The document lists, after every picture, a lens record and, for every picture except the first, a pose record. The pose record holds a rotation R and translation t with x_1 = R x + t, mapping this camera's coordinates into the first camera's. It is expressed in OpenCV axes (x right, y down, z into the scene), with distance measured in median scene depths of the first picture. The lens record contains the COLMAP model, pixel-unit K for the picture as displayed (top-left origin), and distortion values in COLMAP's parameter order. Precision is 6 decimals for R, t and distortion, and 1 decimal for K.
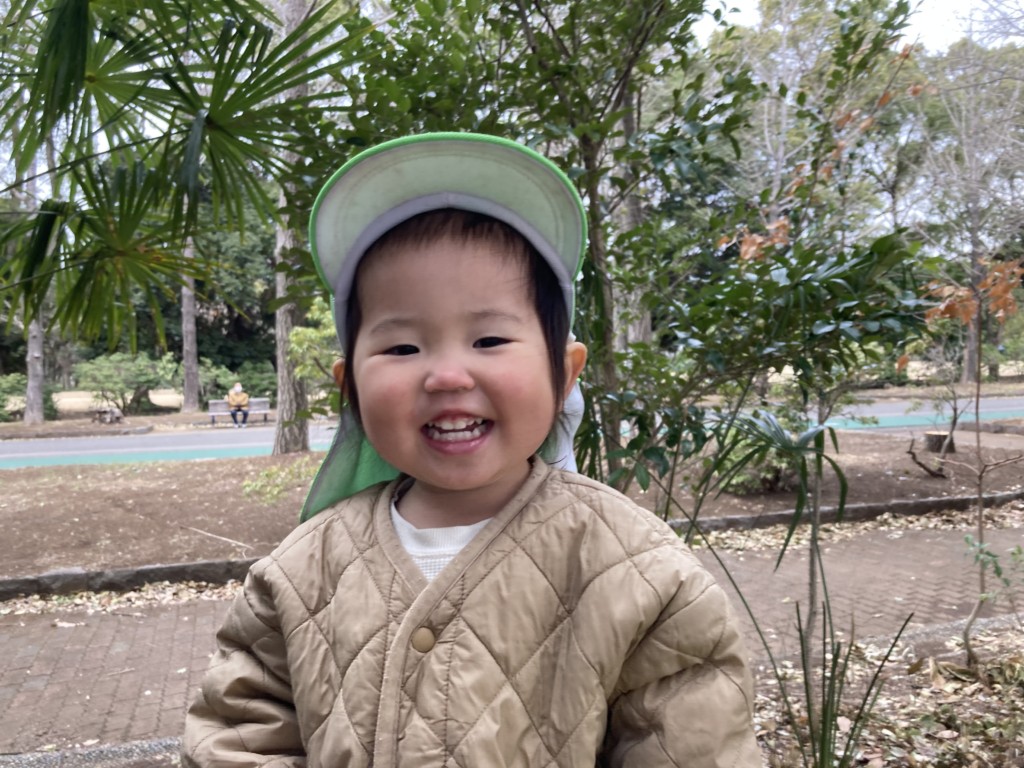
lens RADIAL K [[840.8, 0, 514.7], [0, 840.8, 375.2], [0, 0, 1]] dist [0.014993, 0.006648]
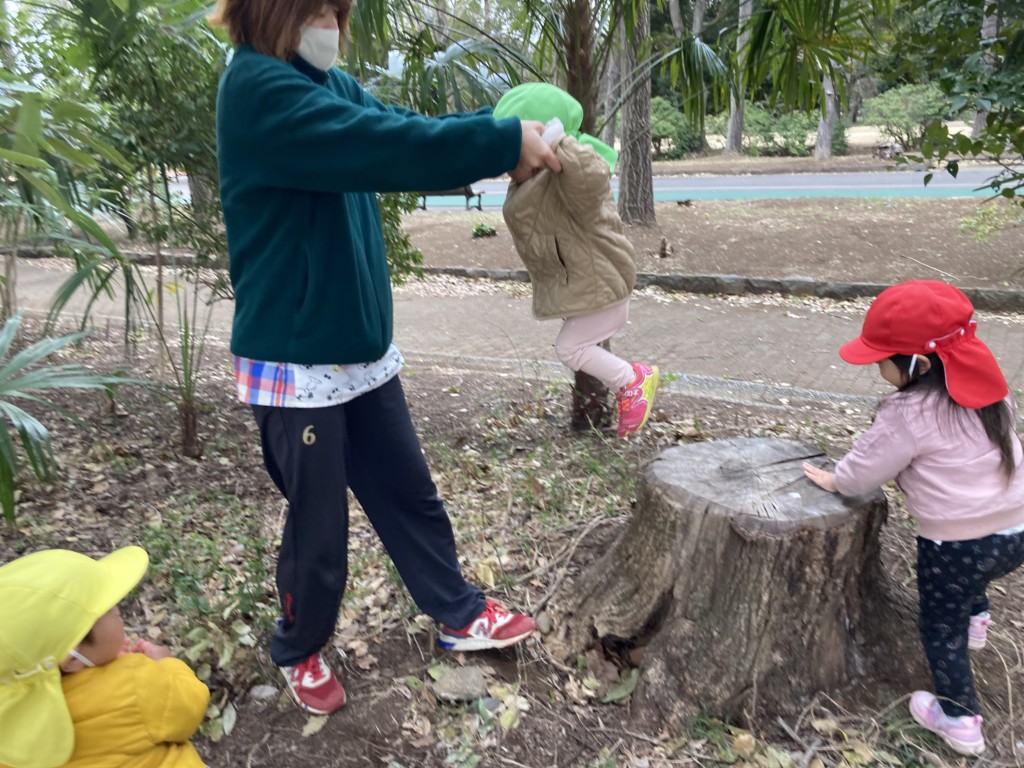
lens RADIAL K [[840.8, 0, 515.9], [0, 840.8, 384.3], [0, 0, 1]] dist [0.014993, 0.006648]
pose [[0.649026, 0.207600, -0.731893, 0.093441], [0.031734, 0.953822, 0.298691, -0.007676], [0.760104, -0.217084, 0.612467, -0.089919]]
